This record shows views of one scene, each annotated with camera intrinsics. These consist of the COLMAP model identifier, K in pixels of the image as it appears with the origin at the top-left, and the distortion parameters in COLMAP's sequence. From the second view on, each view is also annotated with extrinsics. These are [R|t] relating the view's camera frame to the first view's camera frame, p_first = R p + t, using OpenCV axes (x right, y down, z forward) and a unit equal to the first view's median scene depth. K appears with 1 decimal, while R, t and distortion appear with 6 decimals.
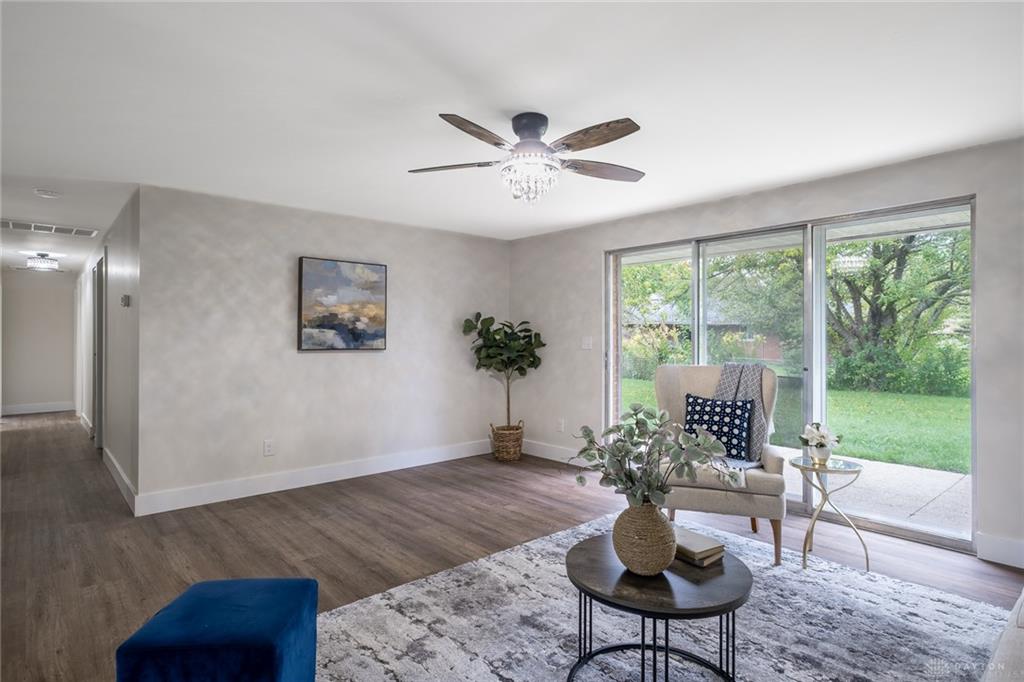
lens RADIAL K [[546.3, 0, 512.0], [0, 546.3, 341.0], [0, 0, 1]] dist [0.000167, -0.000352]
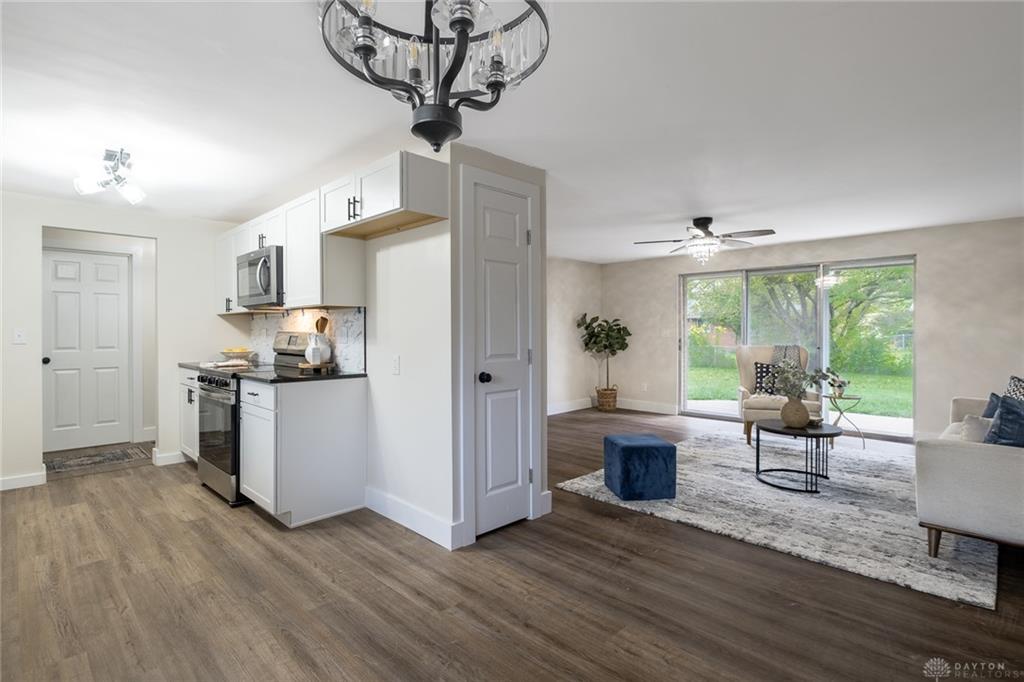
lens RADIAL K [[501.0, 0, 497.4], [0, 501.0, 334.9], [0, 0, 1]] dist [-0.001974, -0.000564]
pose [[0.998903, -0.002015, 0.046776, -0.371377], [0.001774, 0.999985, 0.005204, -0.000326], [-0.046786, -0.005115, 0.998892, -0.361923]]
